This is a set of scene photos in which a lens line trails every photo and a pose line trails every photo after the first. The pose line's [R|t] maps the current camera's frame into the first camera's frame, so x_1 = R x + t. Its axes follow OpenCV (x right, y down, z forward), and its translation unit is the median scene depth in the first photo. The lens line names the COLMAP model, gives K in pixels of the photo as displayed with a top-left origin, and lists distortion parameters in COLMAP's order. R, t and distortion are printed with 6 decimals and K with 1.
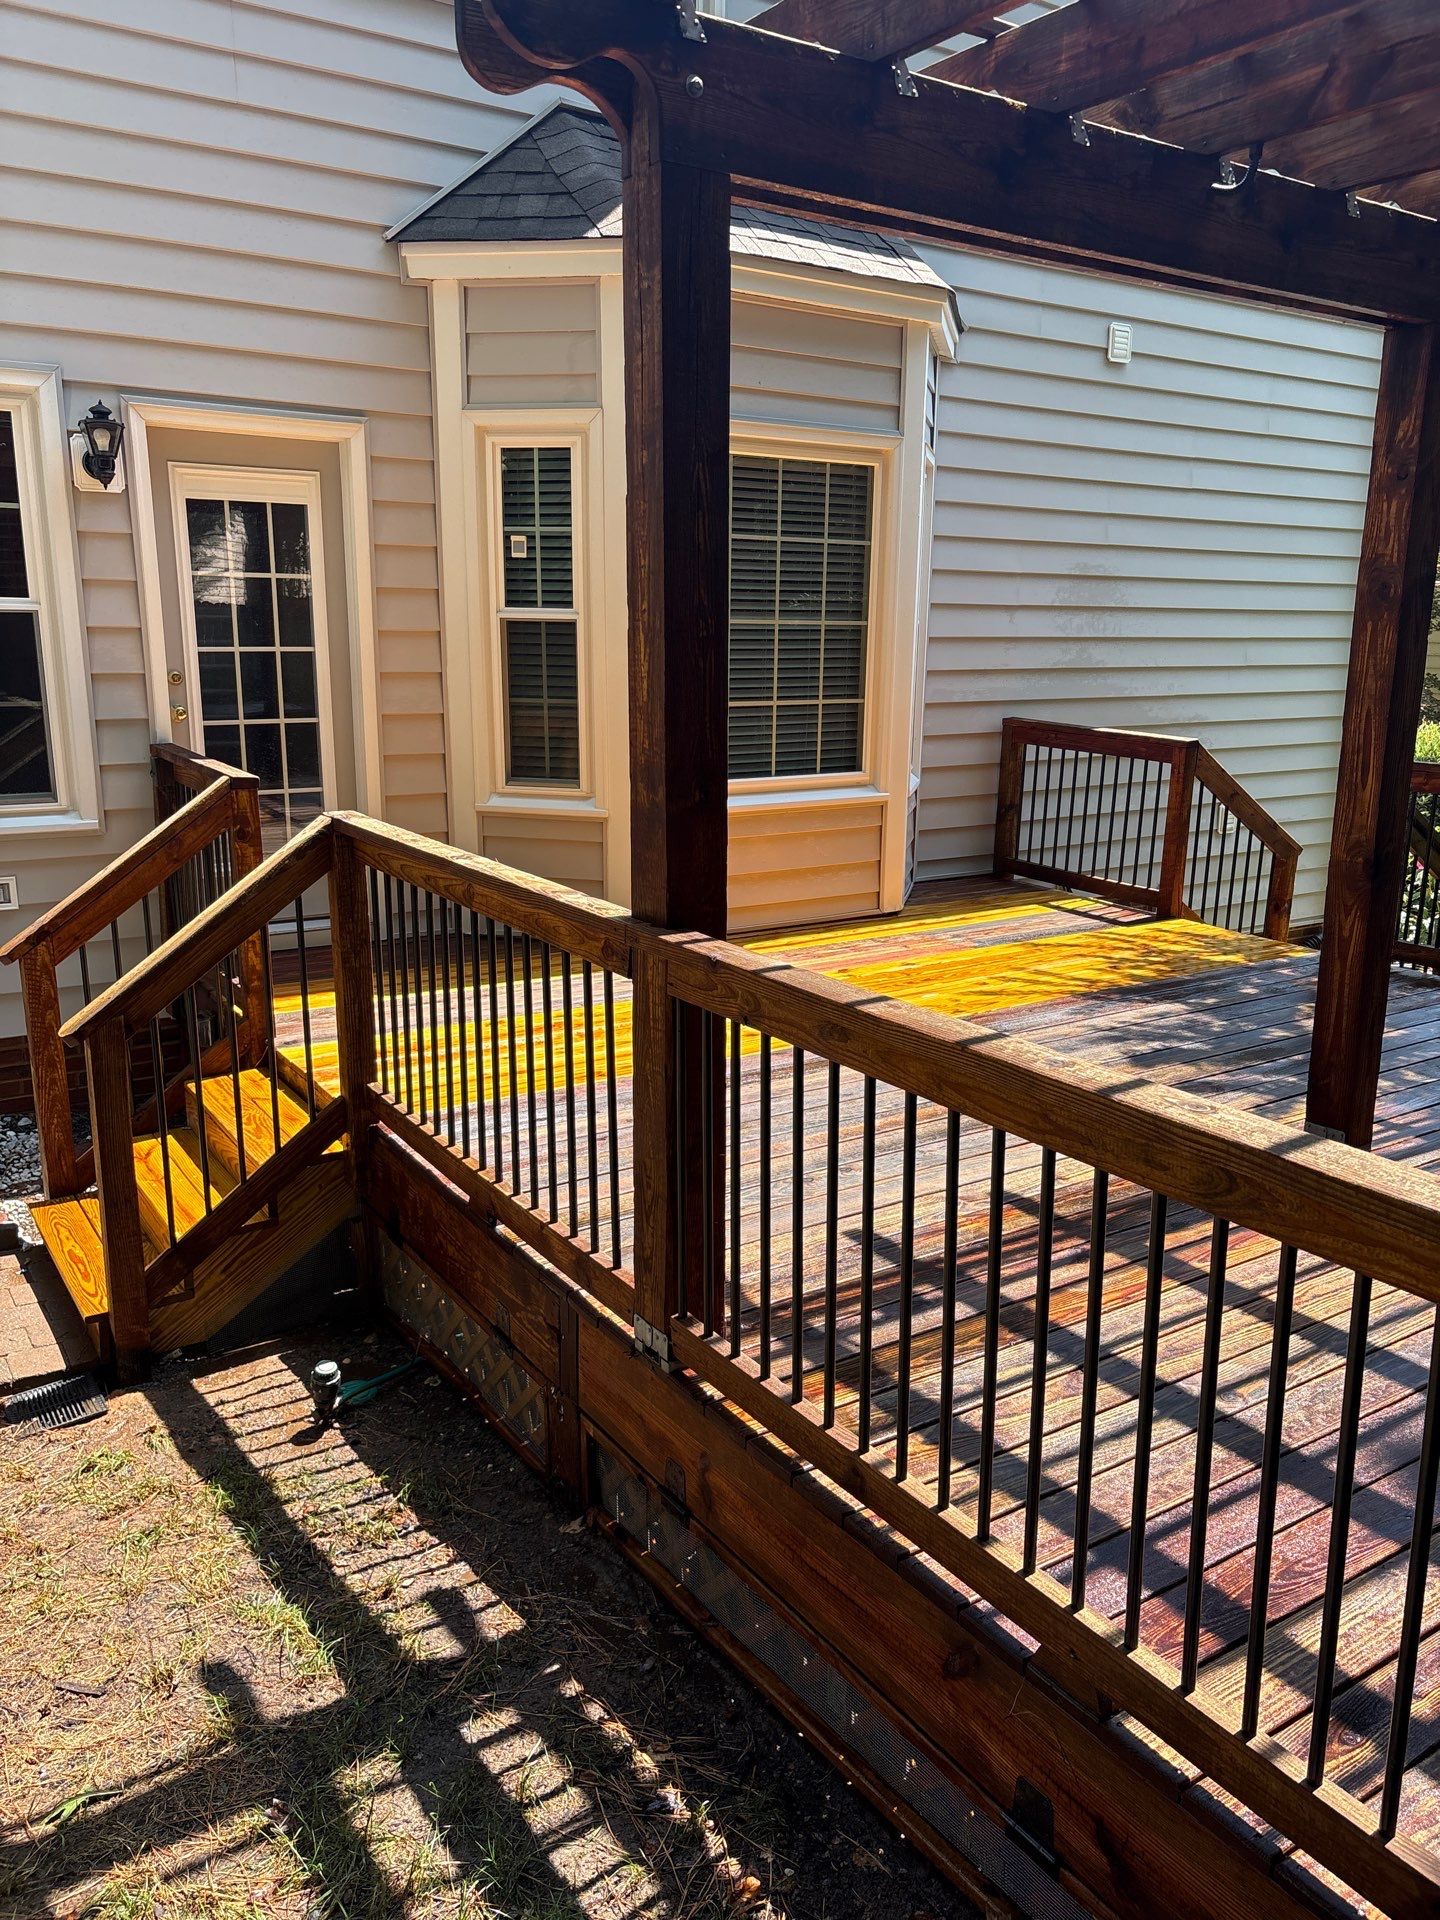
lens RADIAL K [[1448.7, 0, 717.9], [0, 1448.7, 954.7], [0, 0, 1]] dist [0.023392, 0.000966]
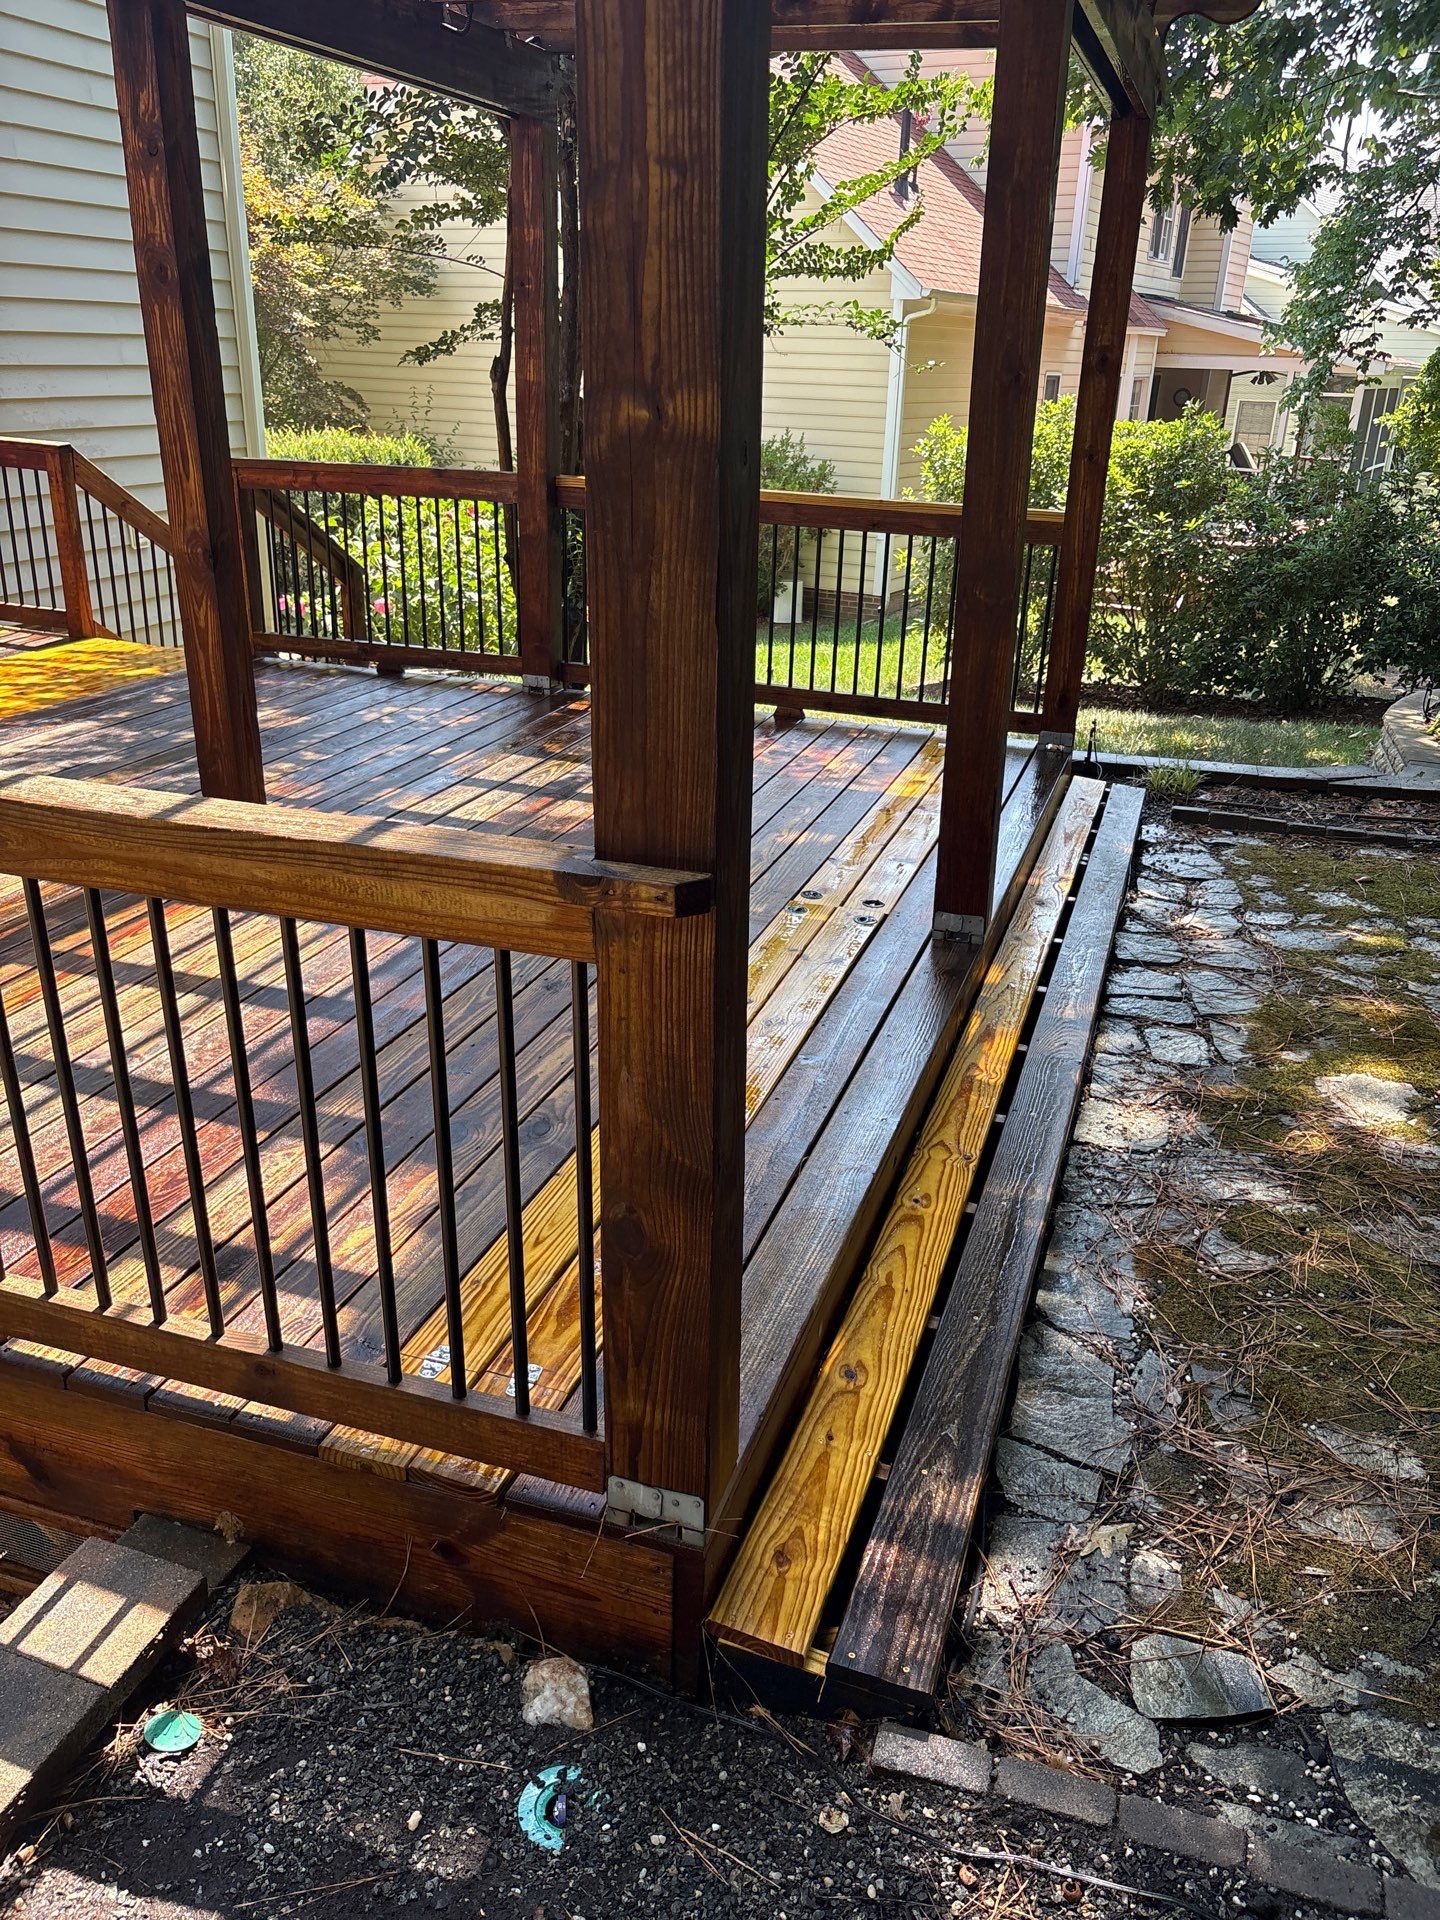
lens RADIAL K [[1448.7, 0, 716.5], [0, 1448.7, 970.0], [0, 0, 1]] dist [0.023392, 0.000966]
pose [[0.800602, -0.230807, 0.552959, 0.068761], [0.122927, 0.966473, 0.225429, 0.026518], [-0.586451, -0.112506, 0.802133, -0.078152]]
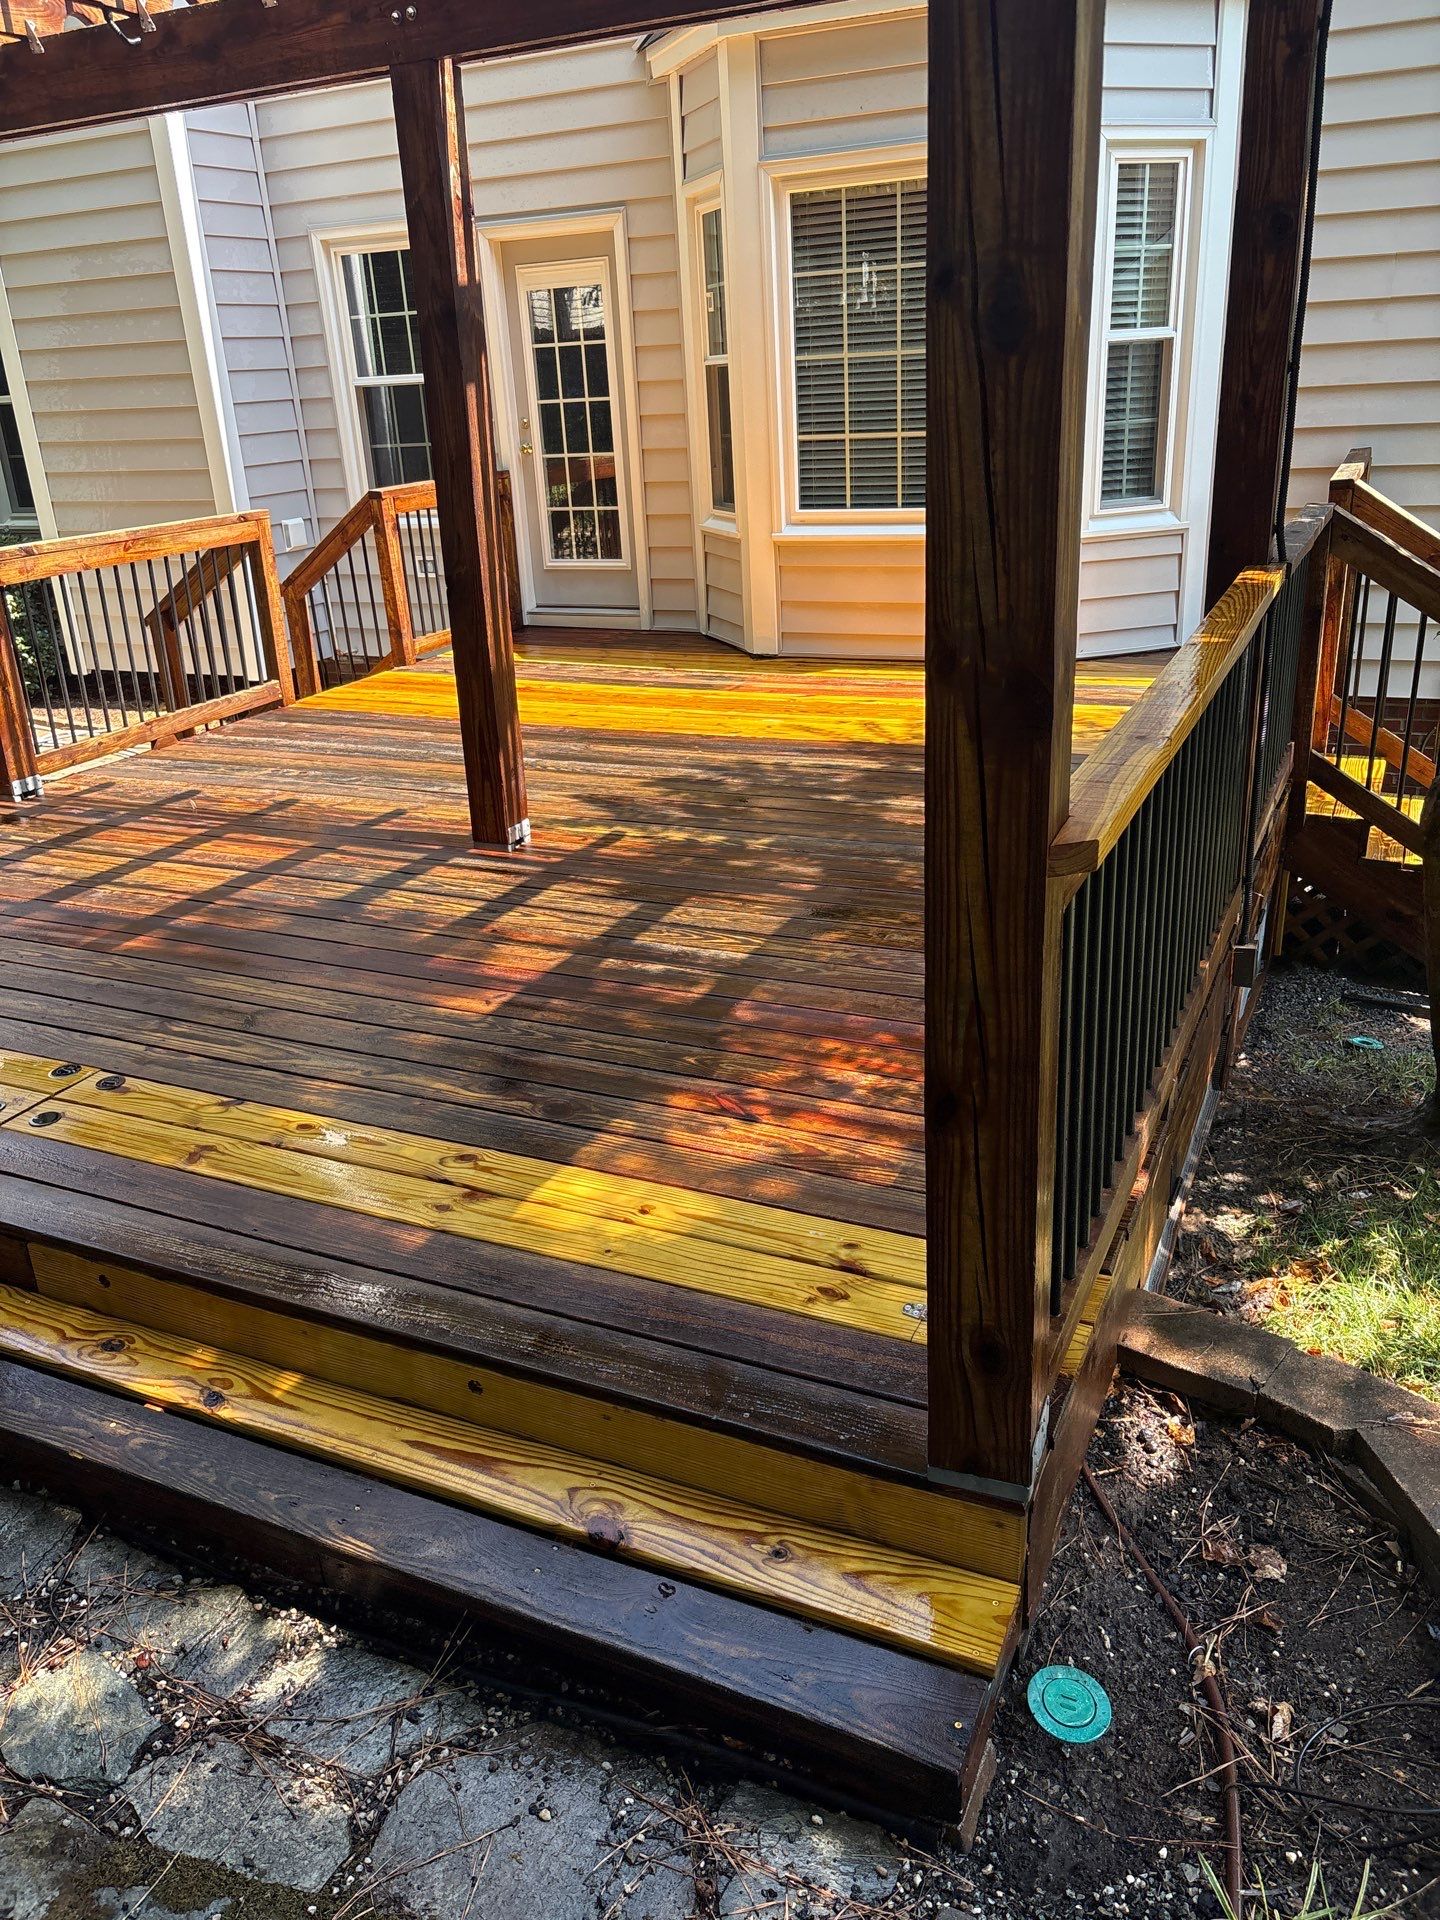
lens RADIAL K [[1448.7, 0, 711.3], [0, 1448.7, 960.6], [0, 0, 1]] dist [0.023392, 0.000966]
pose [[0.505032, 0.286086, -0.814308, 1.241758], [-0.132980, 0.957994, 0.254093, -0.081711], [0.852795, -0.020038, 0.521861, 0.454590]]
